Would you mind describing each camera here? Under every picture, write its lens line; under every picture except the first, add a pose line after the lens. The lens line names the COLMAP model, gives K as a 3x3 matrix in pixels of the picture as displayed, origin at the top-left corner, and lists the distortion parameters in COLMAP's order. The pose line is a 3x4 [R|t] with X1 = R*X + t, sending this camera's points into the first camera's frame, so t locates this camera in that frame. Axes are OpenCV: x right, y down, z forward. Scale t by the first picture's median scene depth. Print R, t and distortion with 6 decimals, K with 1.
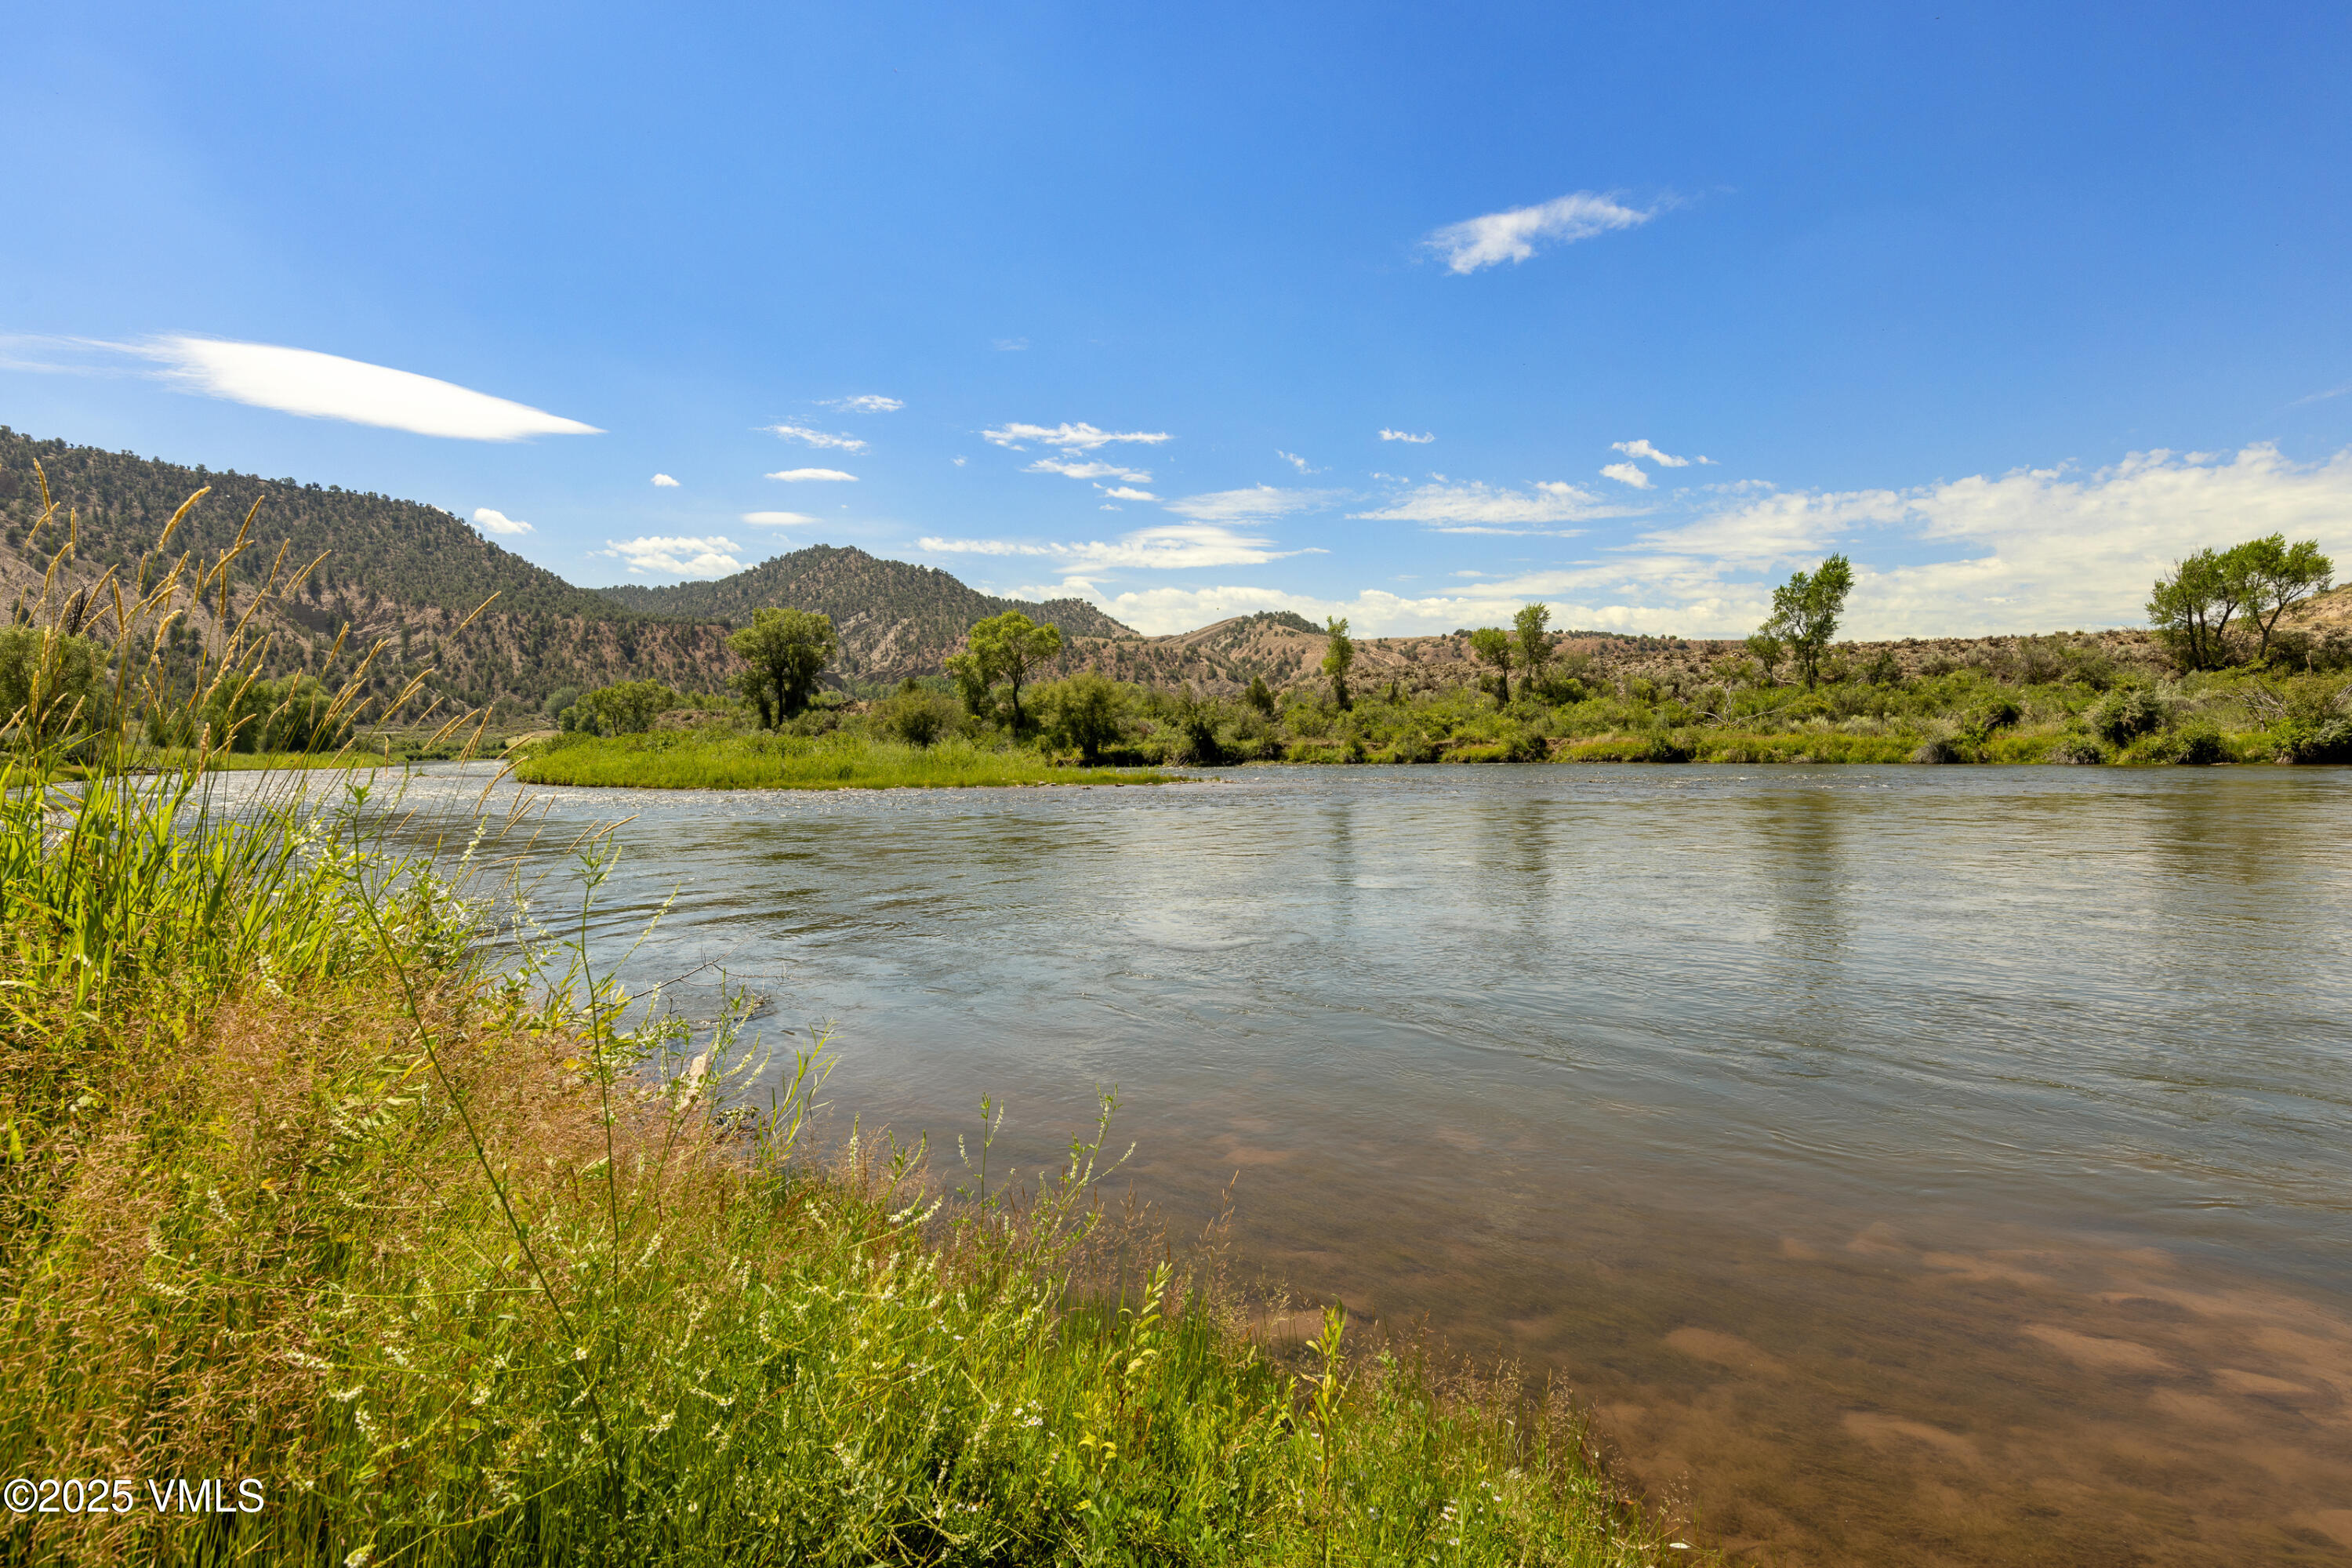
lens RADIAL K [[1156.5, 0, 1188.5], [0, 1156.5, 770.7], [0, 0, 1]] dist [0.003820, 0.000373]
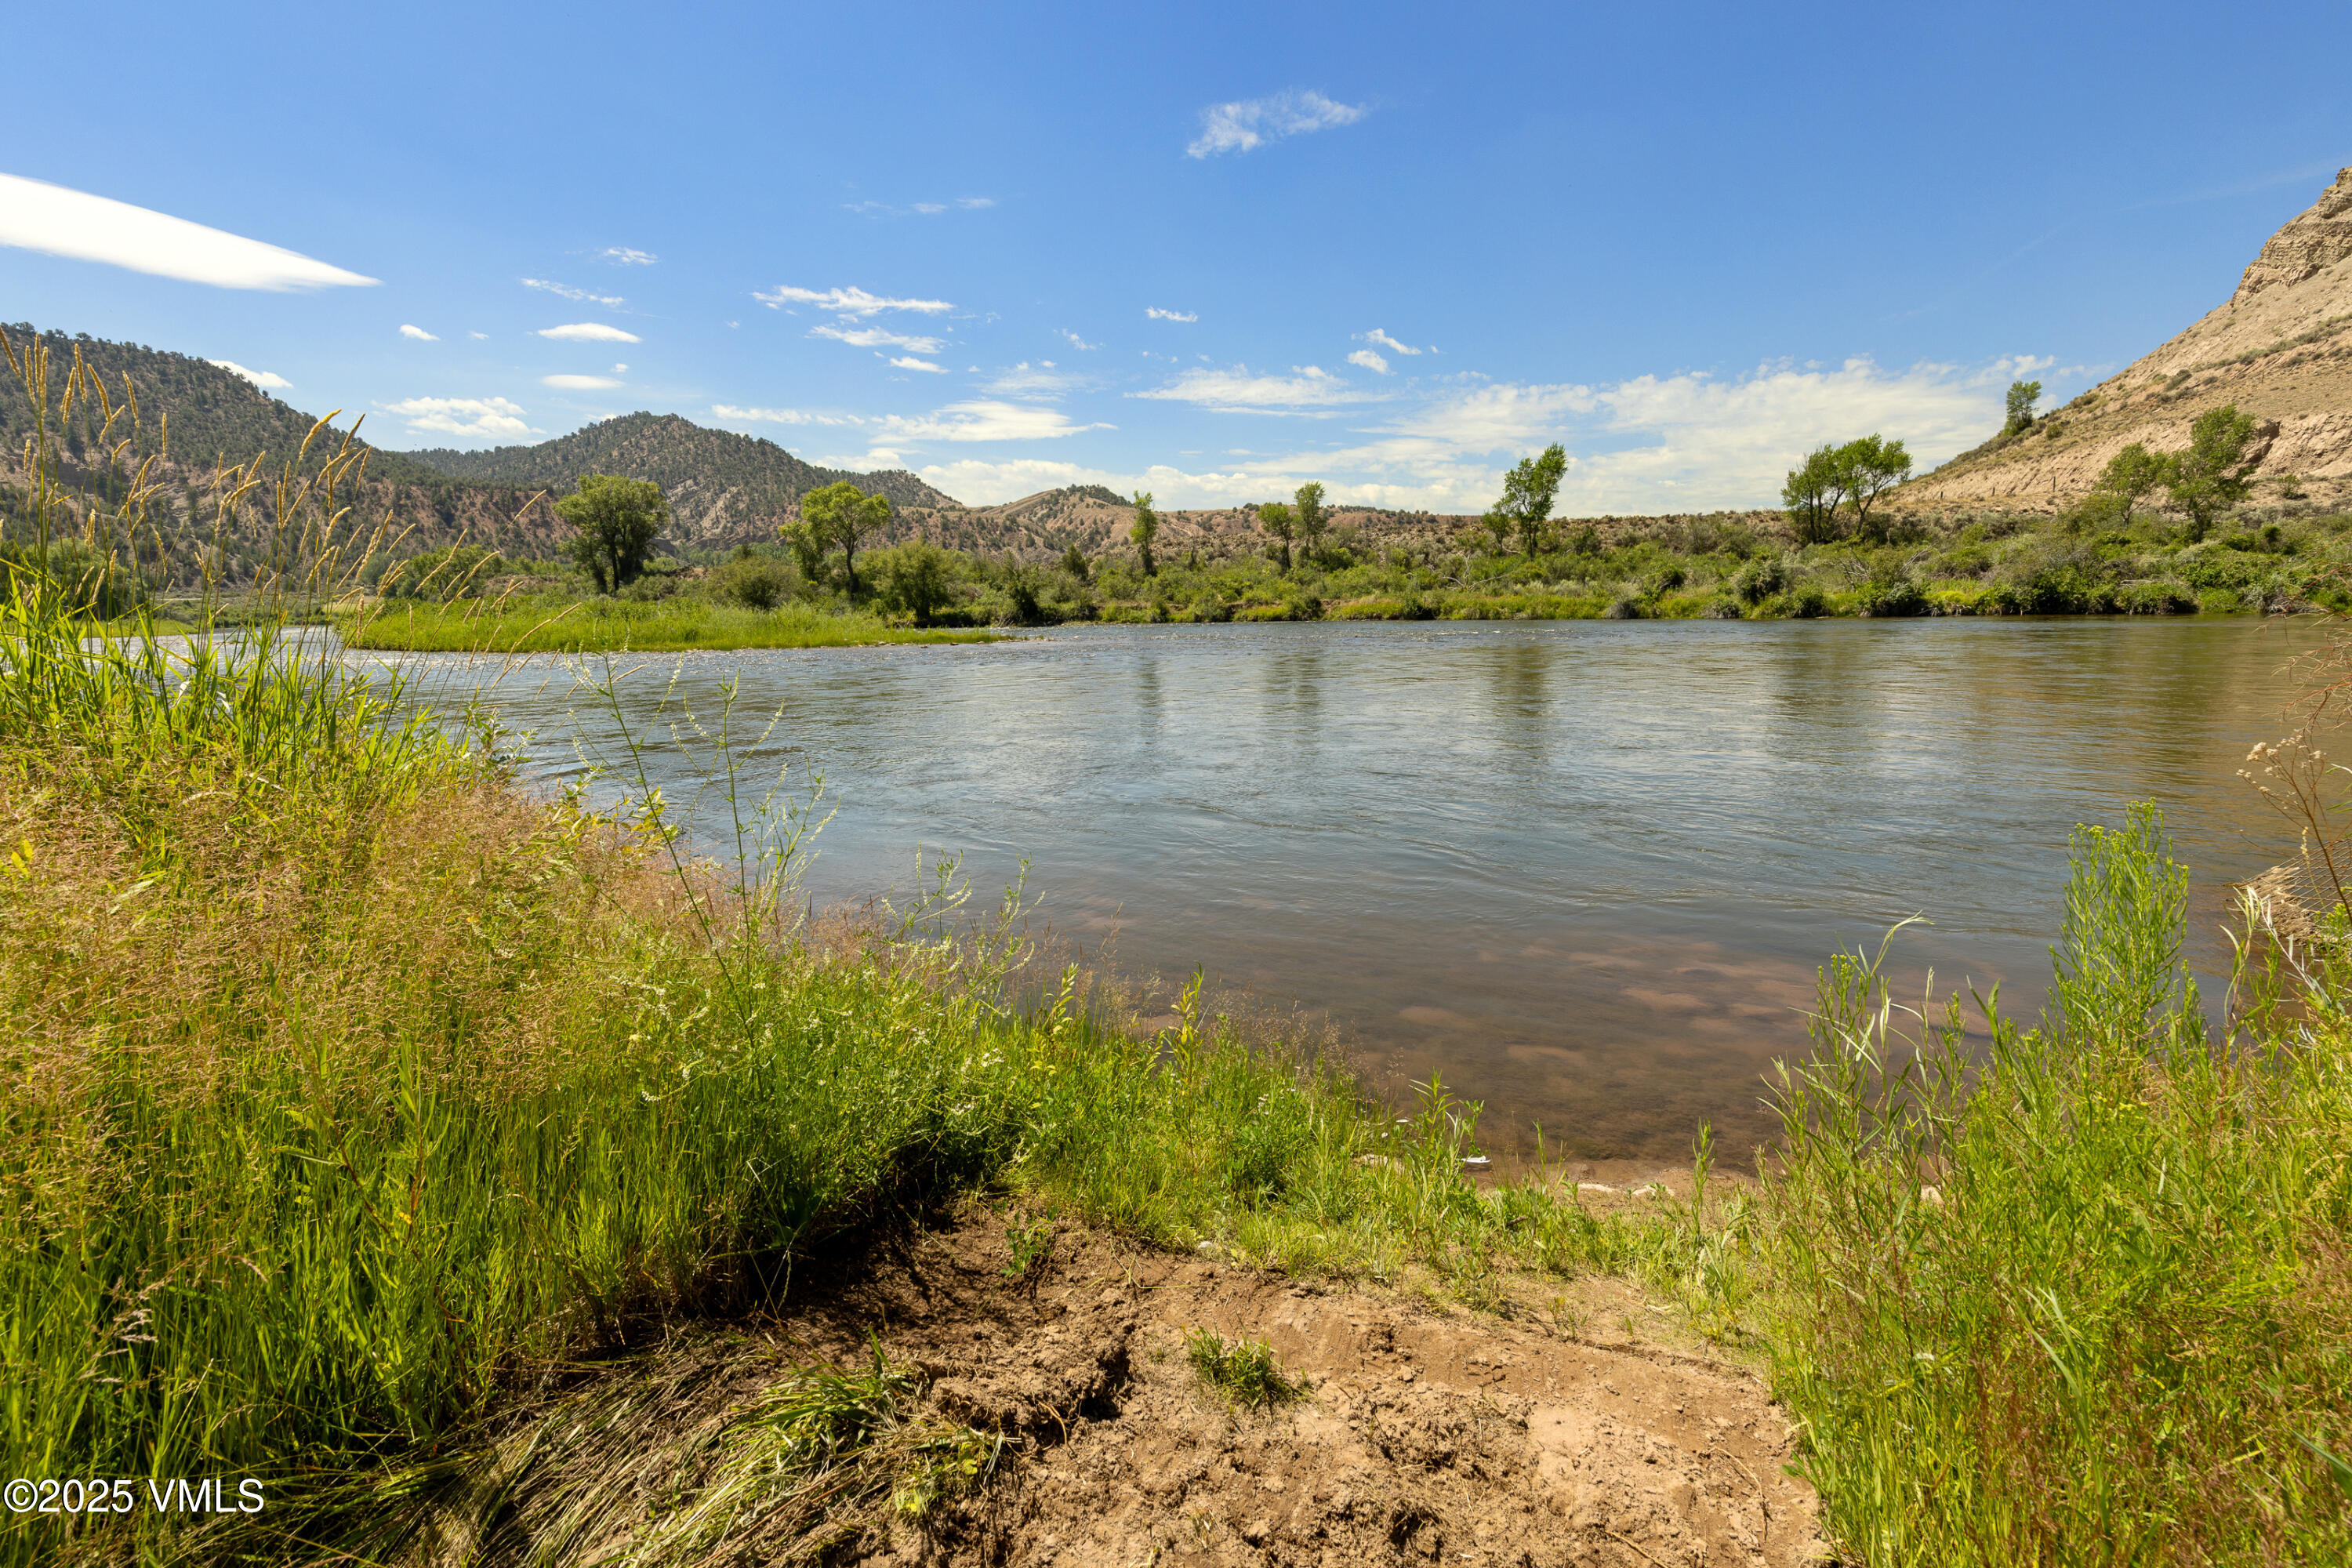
lens RADIAL K [[1012.4, 0, 1182.6], [0, 1012.4, 770.0], [0, 0, 1]] dist [0.002713, -0.000505]
pose [[0.986227, -0.031826, 0.162306, -0.002160], [0.009282, 0.990415, 0.137809, 0.000138], [-0.165137, -0.134405, 0.977070, -0.006230]]
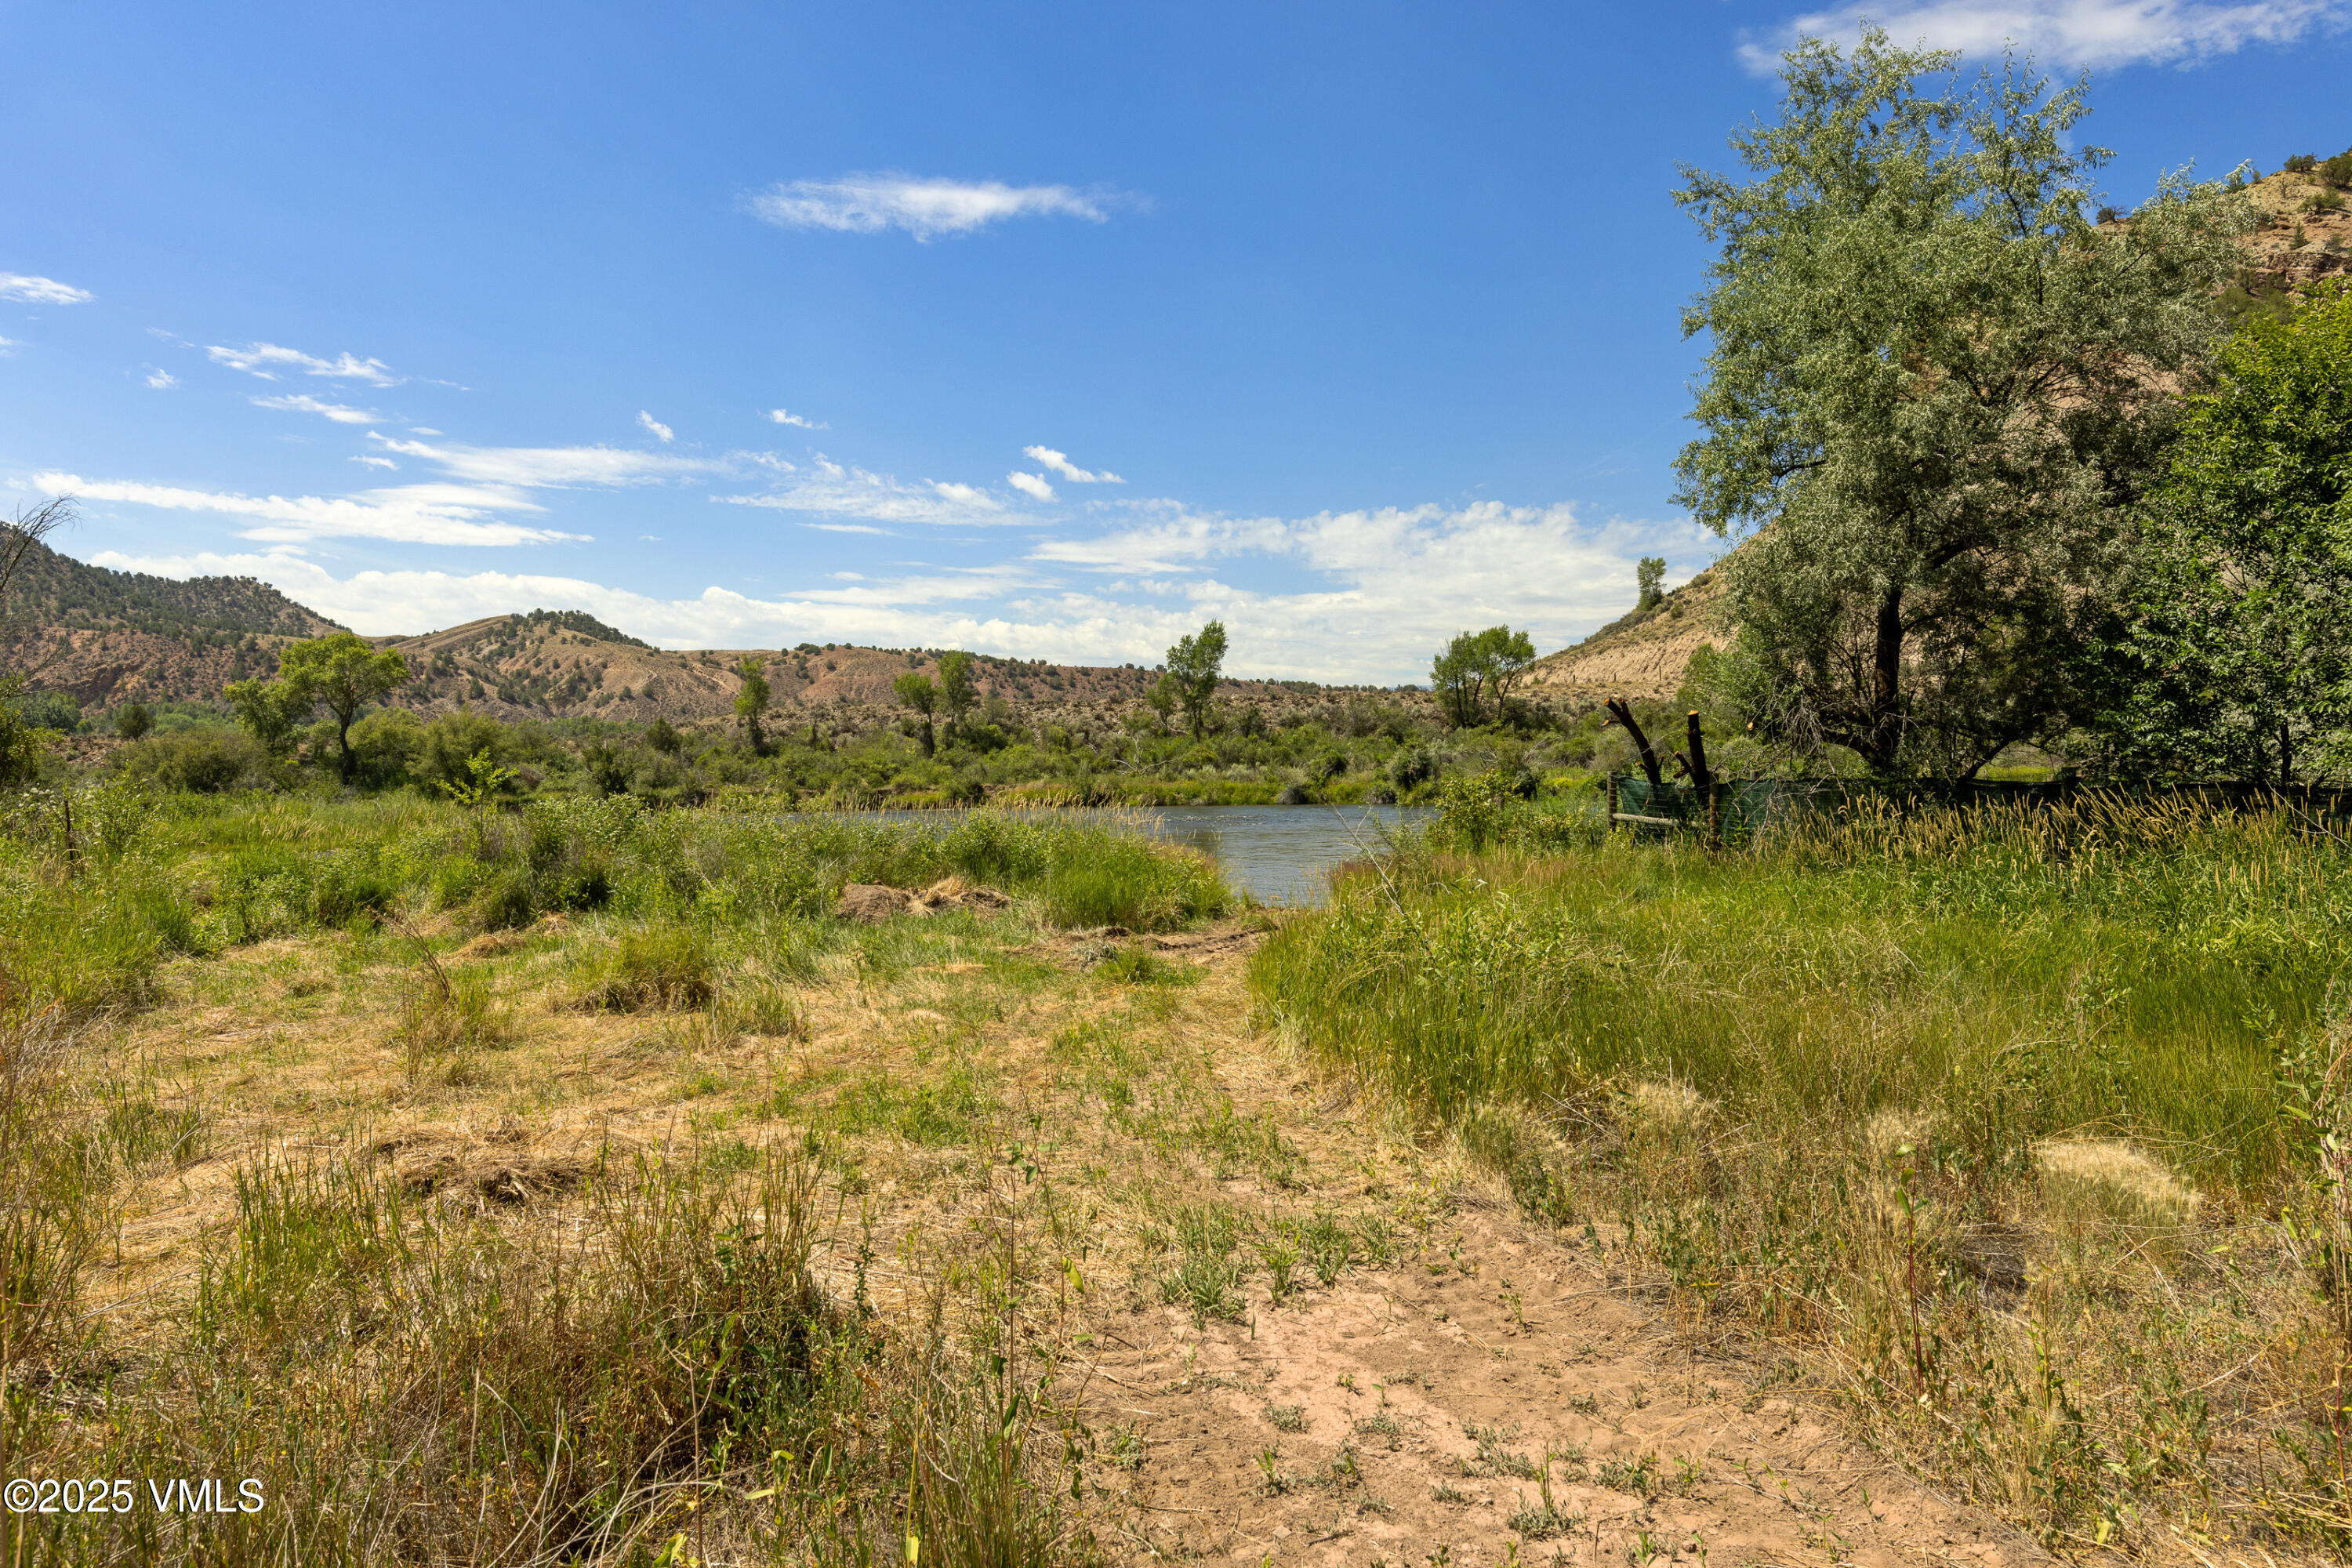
lens RADIAL K [[1419.7, 0, 1176.0], [0, 1419.7, 784.0], [0, 0, 1]] dist [0.000426, 0.000886]
pose [[0.880682, -0.009032, 0.473623, -0.129456], [0.018854, 0.999694, -0.015995, -0.003885], [-0.473333, 0.023016, 0.880583, -0.196511]]
